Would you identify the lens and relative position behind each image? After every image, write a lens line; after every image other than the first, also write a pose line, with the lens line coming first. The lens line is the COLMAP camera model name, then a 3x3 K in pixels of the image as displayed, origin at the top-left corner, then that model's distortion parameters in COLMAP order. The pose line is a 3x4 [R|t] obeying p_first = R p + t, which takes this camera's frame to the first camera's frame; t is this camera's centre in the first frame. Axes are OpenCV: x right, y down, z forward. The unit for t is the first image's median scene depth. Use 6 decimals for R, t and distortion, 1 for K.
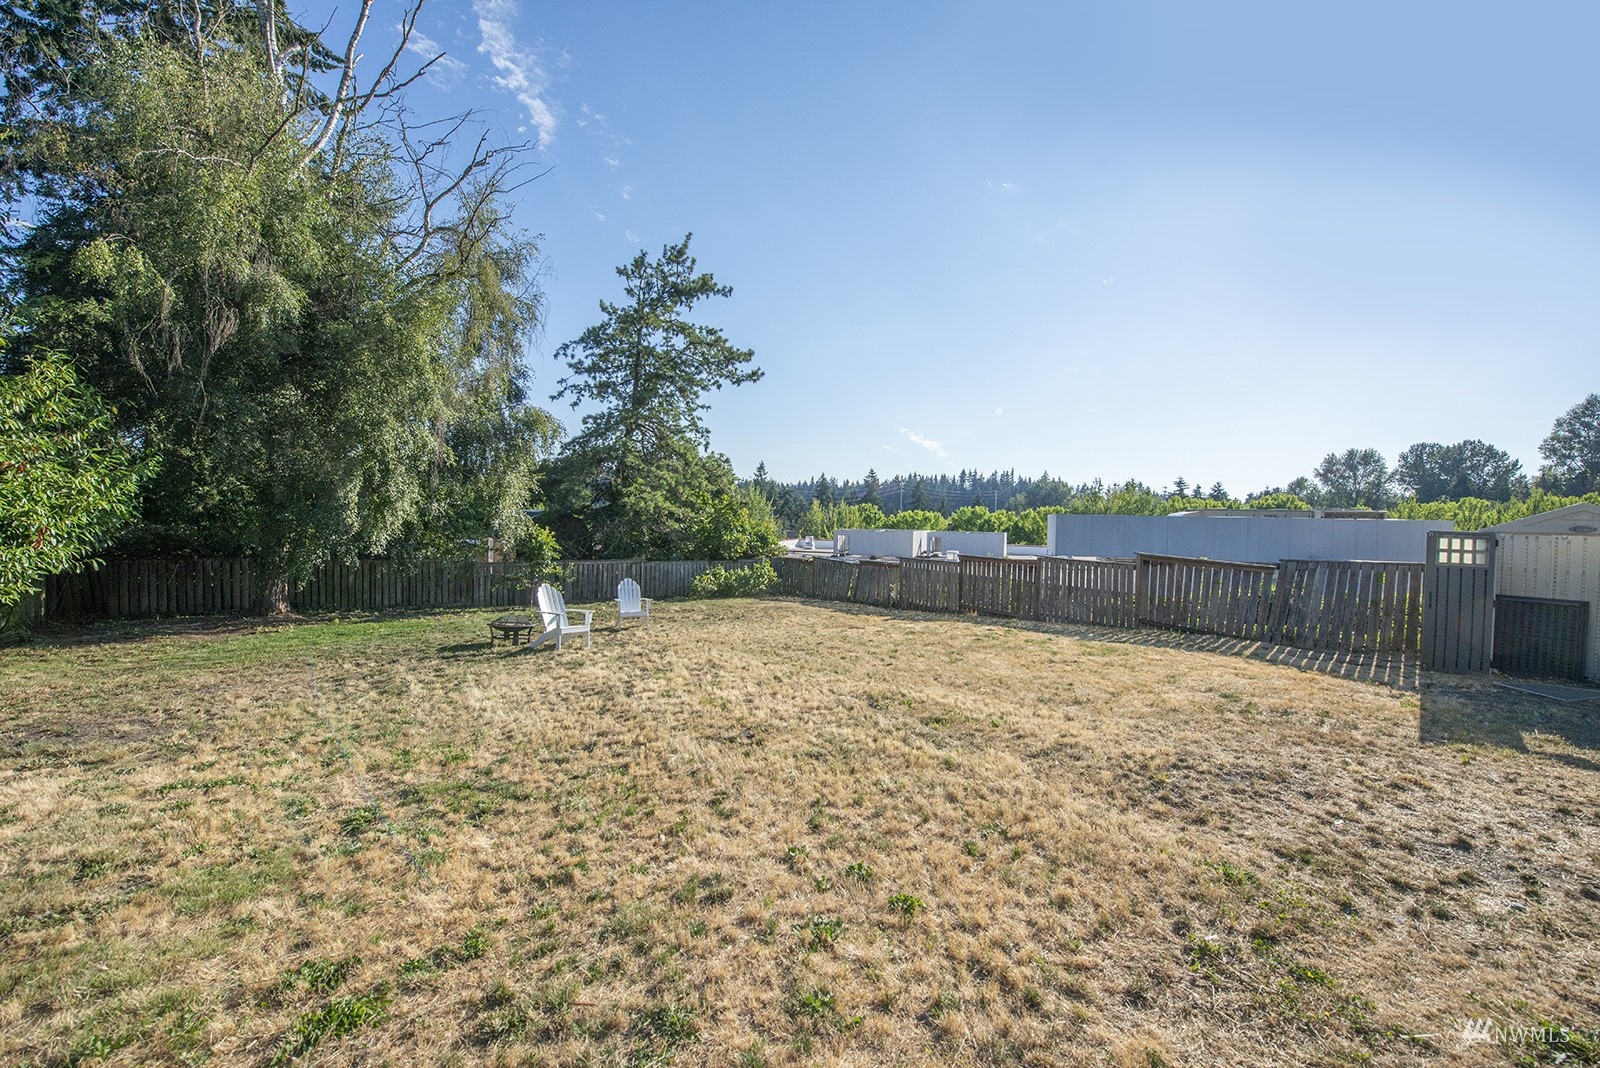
lens RADIAL K [[638.0, 0, 804.7], [0, 638.0, 531.4], [0, 0, 1]] dist [-0.014122, -0.003296]
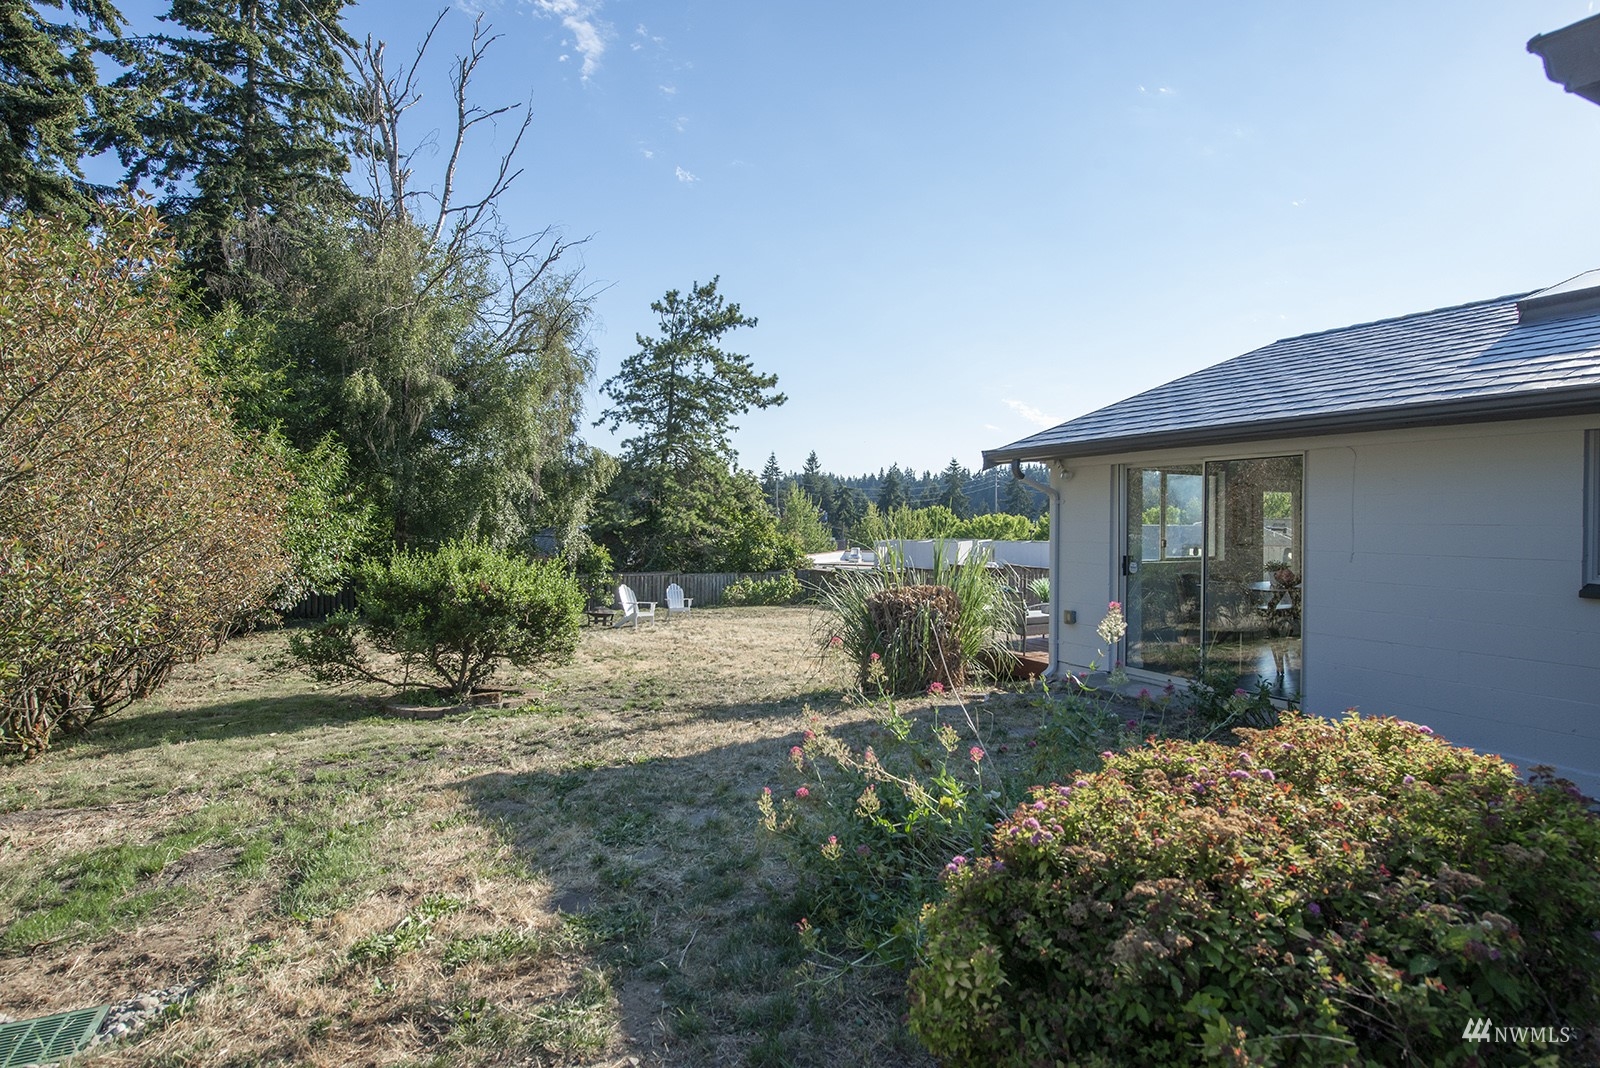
lens RADIAL K [[813.7, 0, 799.1], [0, 813.7, 529.0], [0, 0, 1]] dist [-0.005301, -0.001487]
pose [[0.996420, -0.012643, -0.083593, 0.067901], [0.011406, 0.999818, -0.015261, -0.005989], [0.083770, 0.014253, 0.996383, -0.362615]]
